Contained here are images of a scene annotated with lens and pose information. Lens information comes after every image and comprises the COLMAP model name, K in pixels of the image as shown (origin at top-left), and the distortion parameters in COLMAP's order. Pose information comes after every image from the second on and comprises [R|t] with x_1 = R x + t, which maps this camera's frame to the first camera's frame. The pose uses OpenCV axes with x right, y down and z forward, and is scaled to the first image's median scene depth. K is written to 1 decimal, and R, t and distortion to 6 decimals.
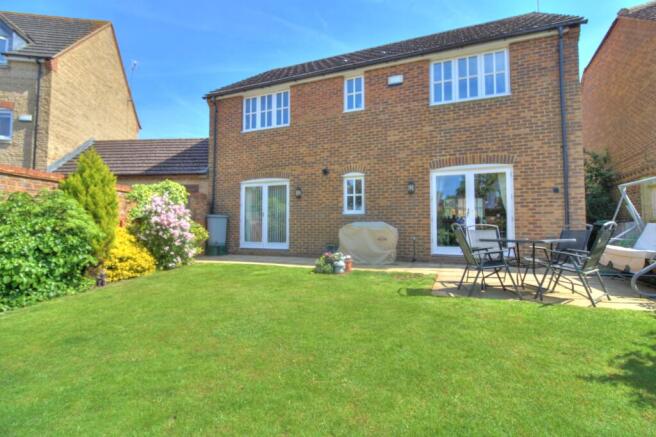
lens RADIAL K [[306.0, 0, 336.9], [0, 306.0, 213.1], [0, 0, 1]] dist [-0.003458, -0.009797]
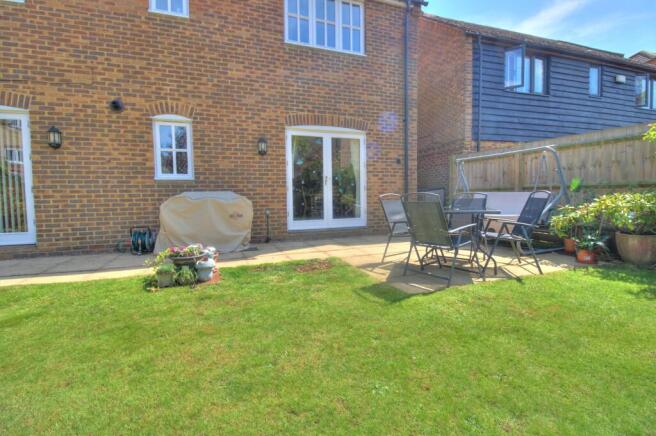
lens RADIAL K [[306.0, 0, 333.6], [0, 306.0, 213.0], [0, 0, 1]] dist [-0.003458, -0.009797]
pose [[0.732382, -0.049572, 0.679087, -0.144798], [-0.017660, 0.995628, 0.091725, 0.008626], [-0.680665, -0.079171, 0.728304, 0.291373]]
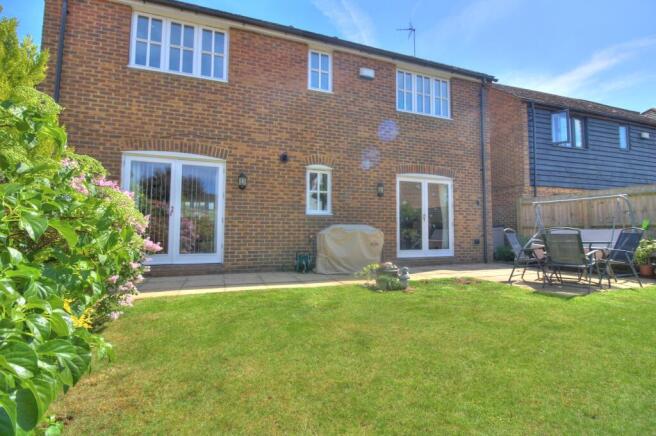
lens RADIAL K [[306.0, 0, 334.9], [0, 306.0, 213.3], [0, 0, 1]] dist [-0.003458, -0.009797]
pose [[0.738677, 0.043674, 0.672644, -0.475195], [-0.036254, 0.999029, -0.025054, 0.018753], [-0.673084, -0.005879, 0.739542, 0.363210]]
